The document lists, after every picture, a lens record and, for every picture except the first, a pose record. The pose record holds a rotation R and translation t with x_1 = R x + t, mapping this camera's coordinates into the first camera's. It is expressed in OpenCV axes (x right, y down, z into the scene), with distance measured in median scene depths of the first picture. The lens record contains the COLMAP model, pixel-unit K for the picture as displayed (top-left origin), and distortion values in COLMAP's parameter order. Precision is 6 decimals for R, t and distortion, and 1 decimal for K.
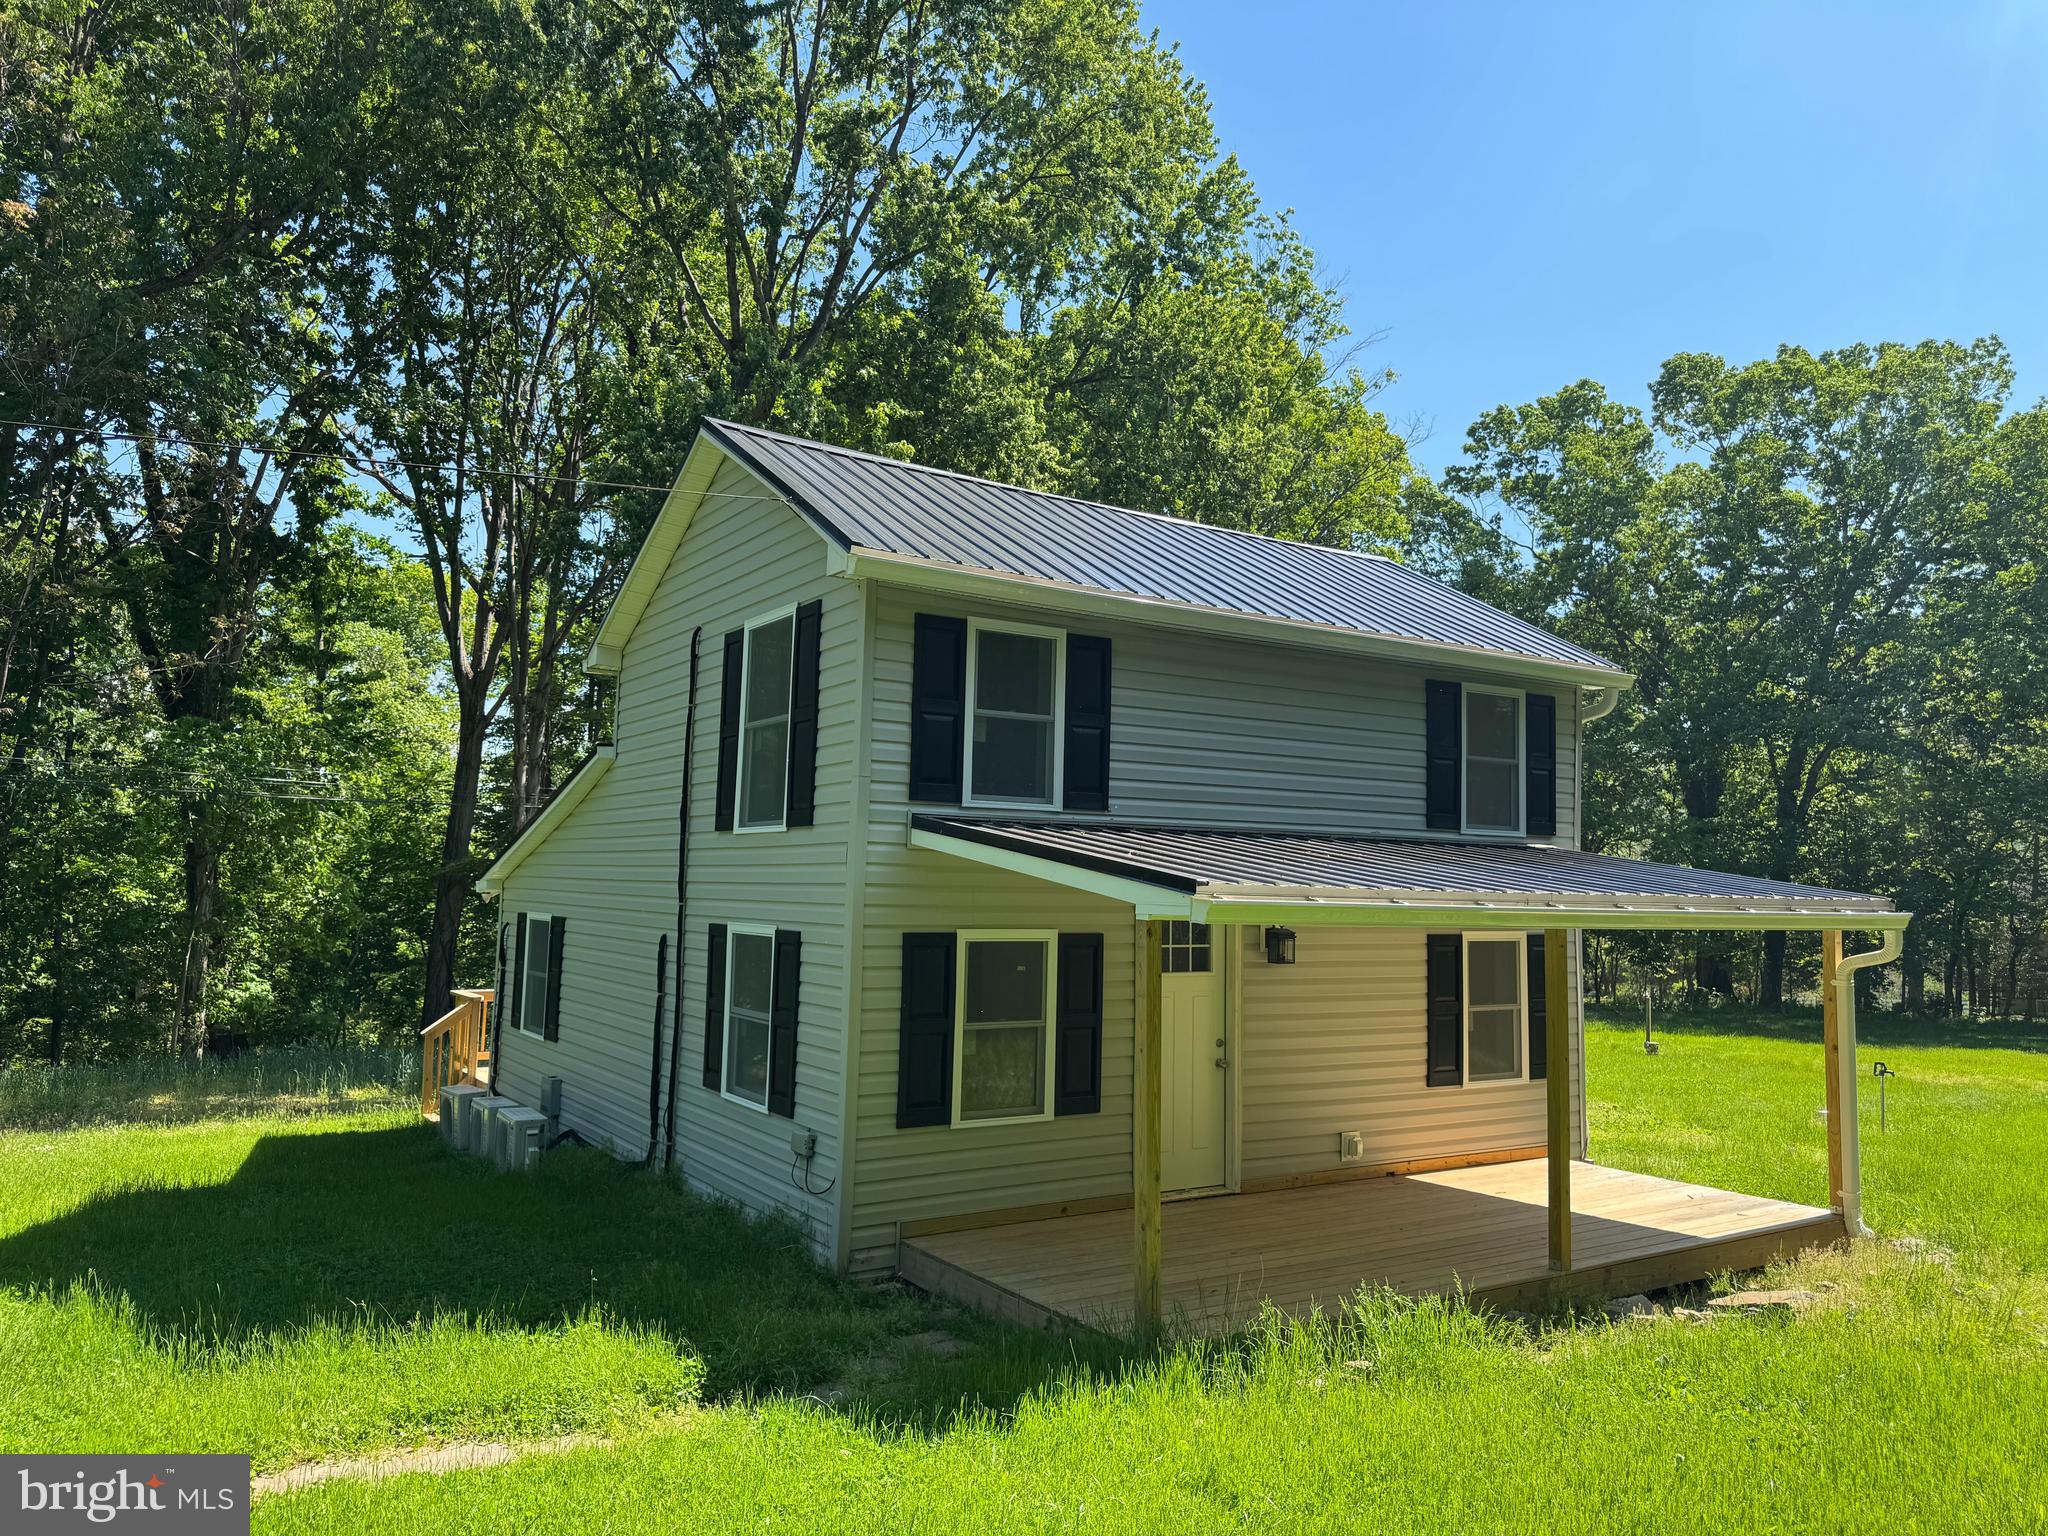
lens RADIAL K [[1488.5, 0, 1025.3], [0, 1488.5, 753.1], [0, 0, 1]] dist [0.008361, -0.000363]
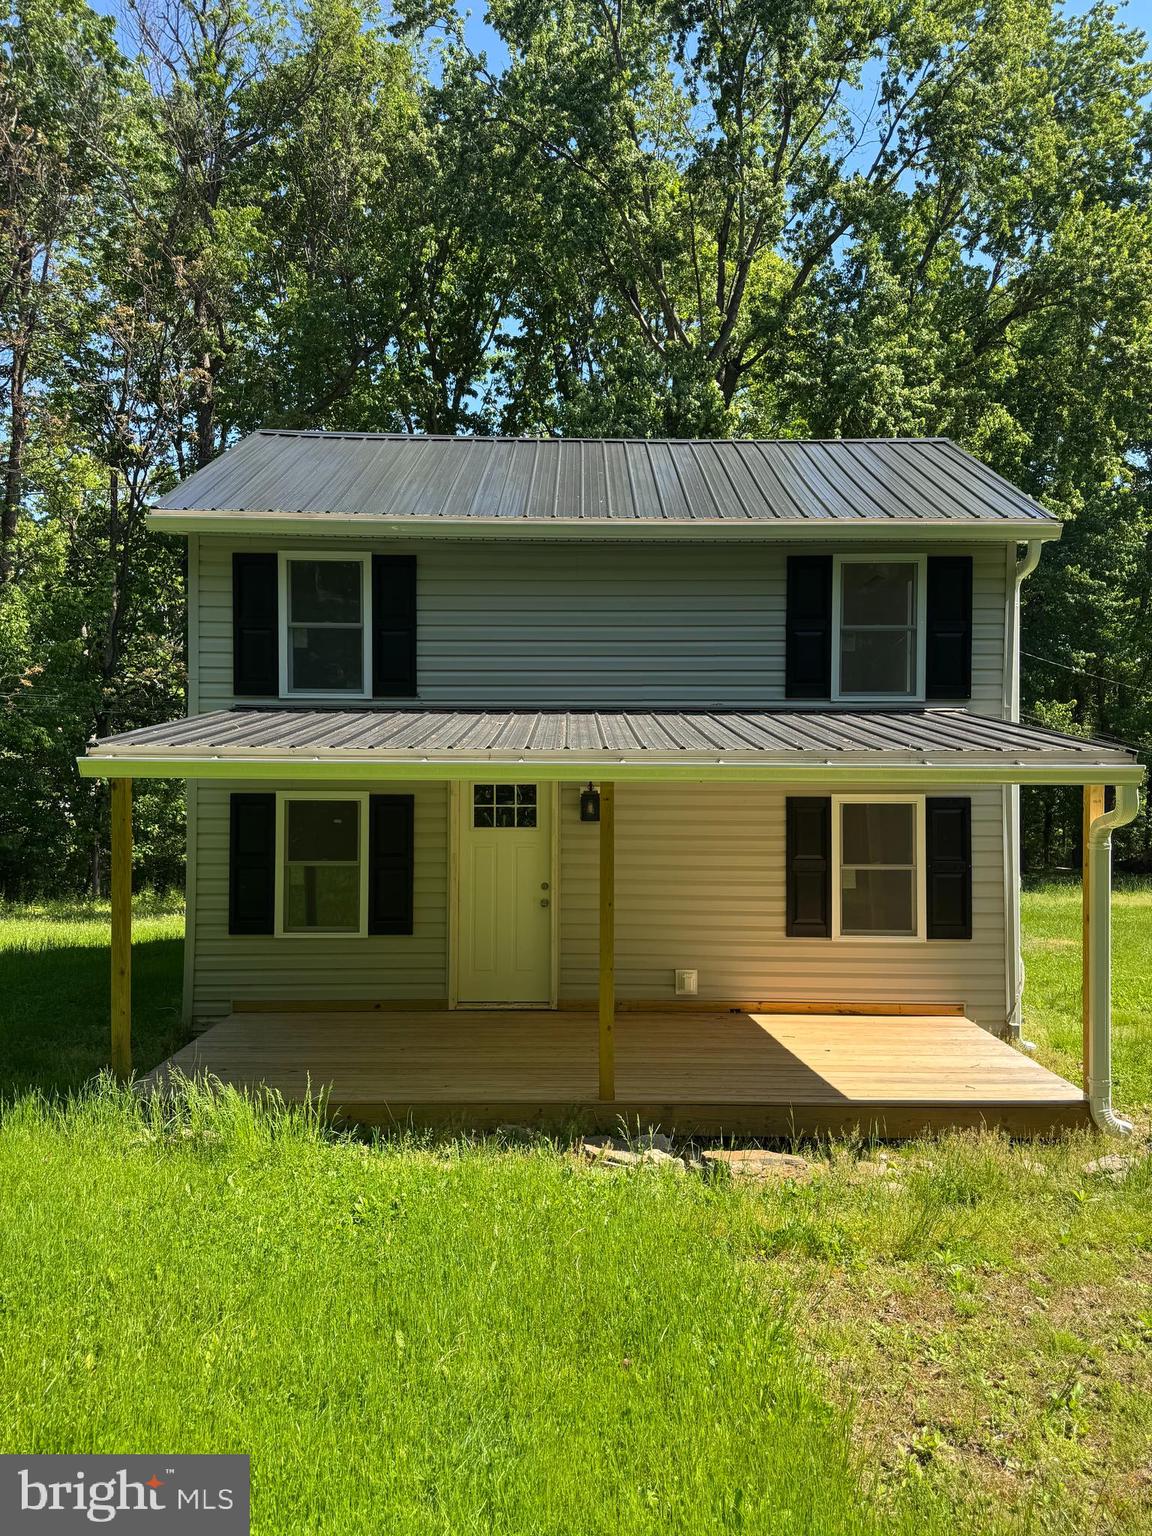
lens RADIAL K [[977.6, 0, 578.0], [0, 977.6, 769.5], [0, 0, 1]] dist [0.033906, -0.000195]
pose [[0.843146, -0.009635, -0.537599, 0.577786], [0.060001, 0.995281, 0.076266, 0.043125], [0.534327, -0.096560, 0.839745, 0.363094]]
